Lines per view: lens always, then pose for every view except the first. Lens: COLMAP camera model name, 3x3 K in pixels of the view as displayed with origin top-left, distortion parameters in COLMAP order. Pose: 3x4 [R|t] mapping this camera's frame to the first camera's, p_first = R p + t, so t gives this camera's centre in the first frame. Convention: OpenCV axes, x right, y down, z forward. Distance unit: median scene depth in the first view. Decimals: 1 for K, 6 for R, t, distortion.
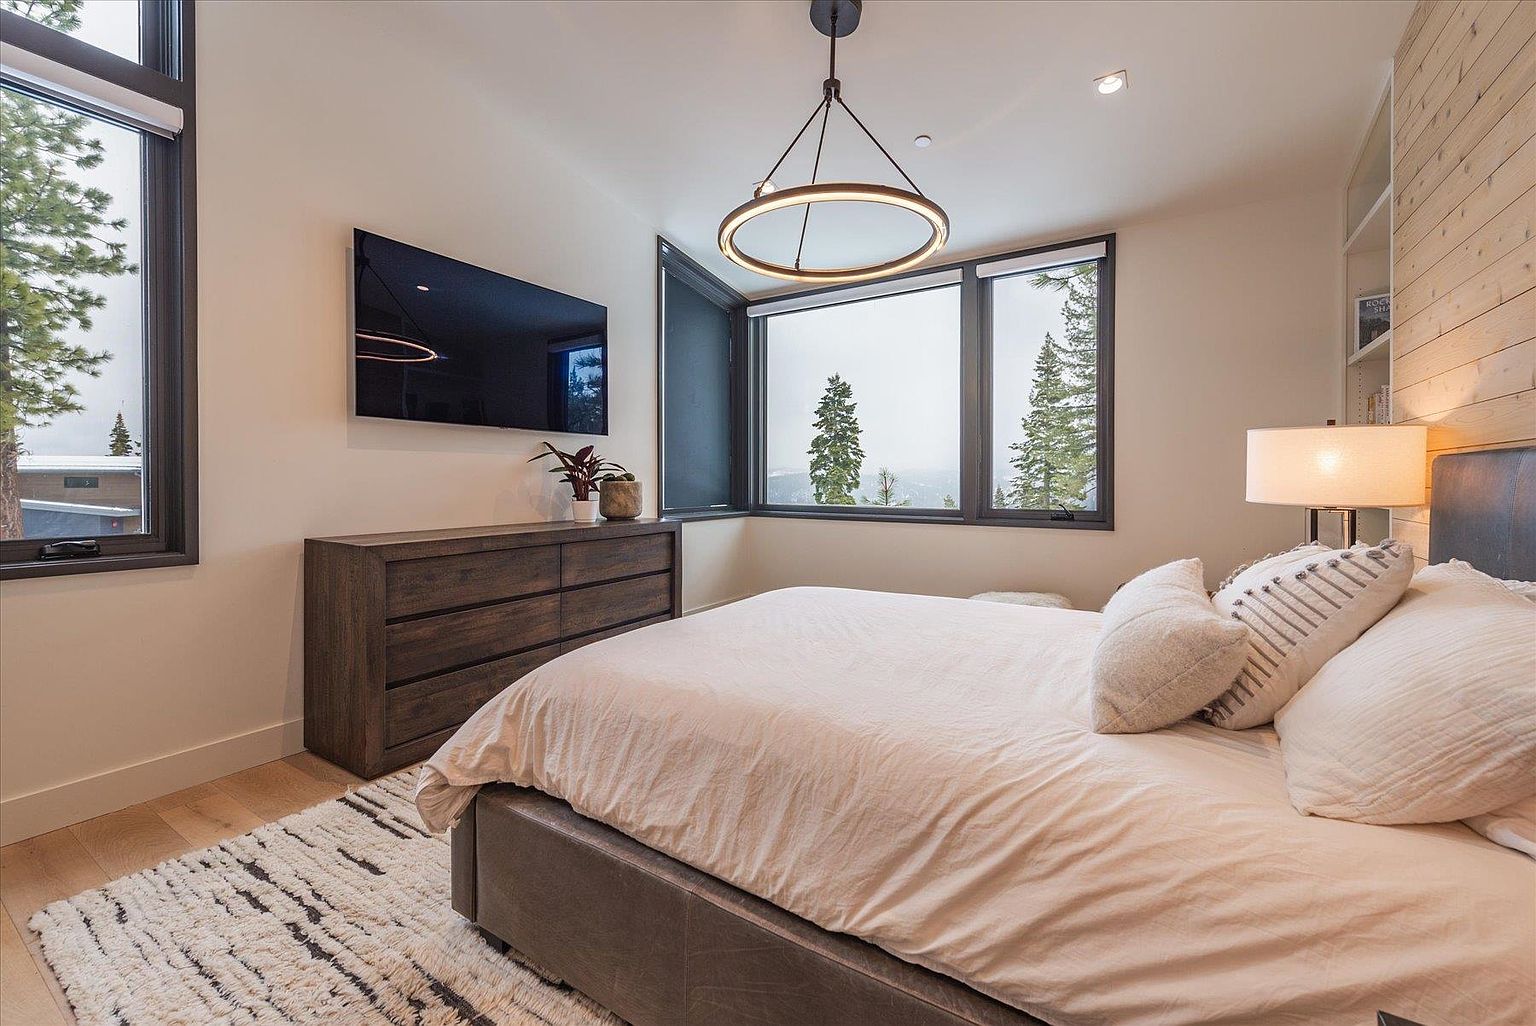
lens RADIAL K [[613.9, 0, 771.3], [0, 613.9, 490.5], [0, 0, 1]] dist [0.010236, -0.004028]
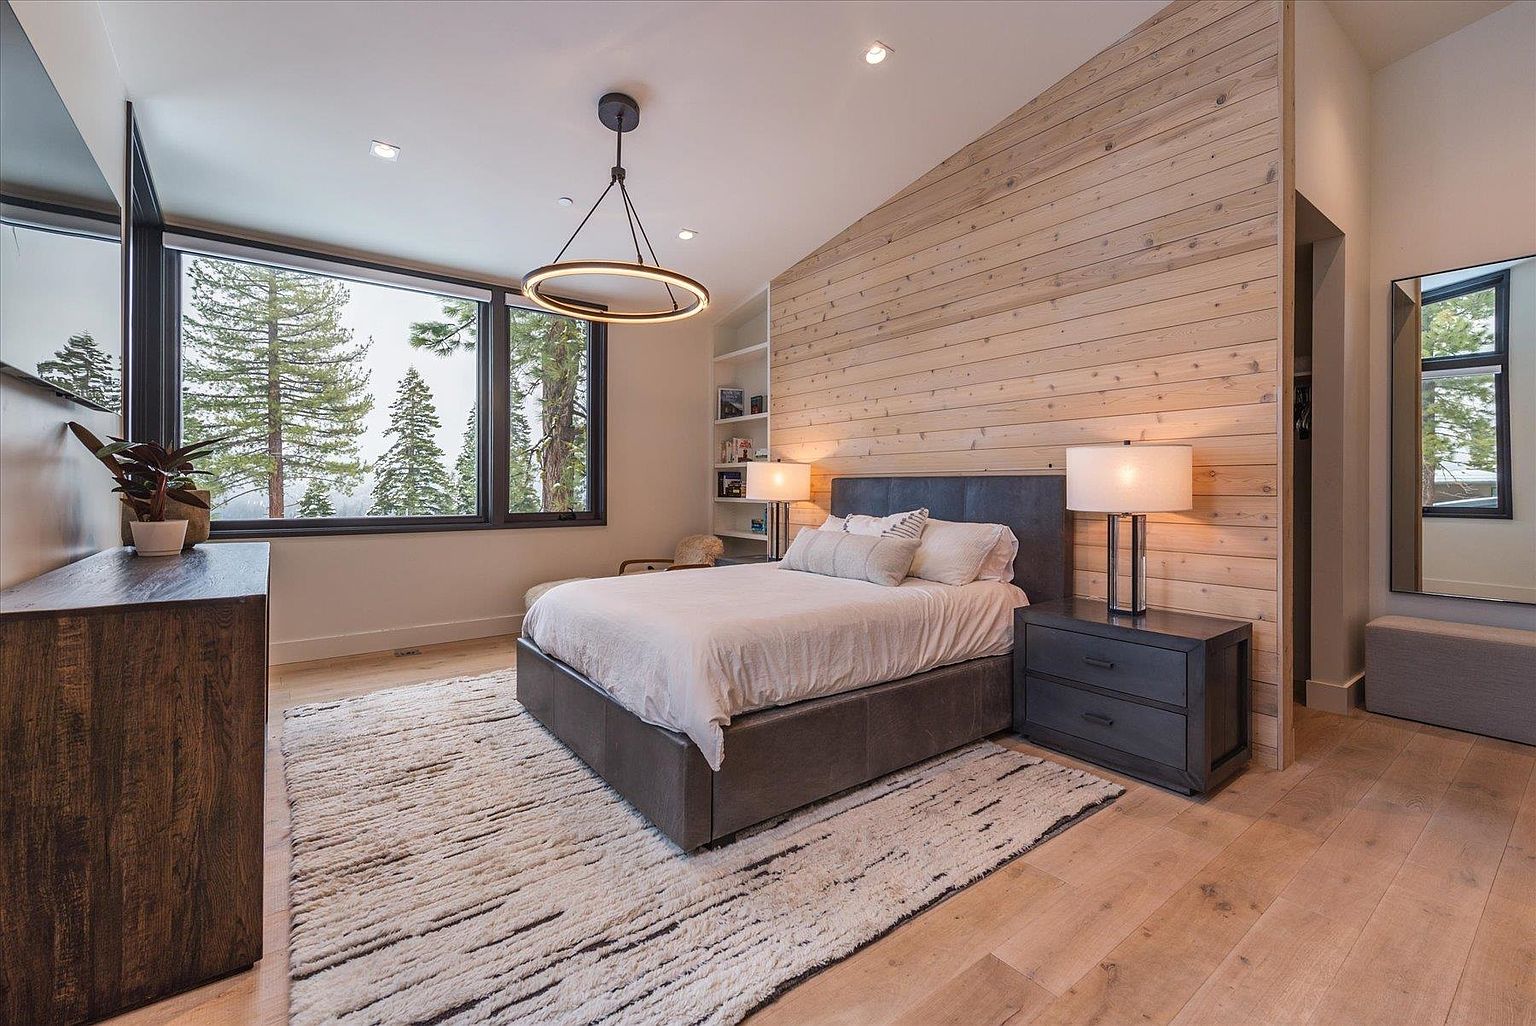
lens RADIAL K [[655.8, 0, 765.2], [0, 655.8, 497.7], [0, 0, 1]] dist [0.014795, -0.004661]
pose [[0.350324, -0.013086, 0.936537, -1.274802], [0.012643, 0.999877, 0.009242, -0.007968], [-0.936543, 0.008603, 0.350446, 0.316125]]
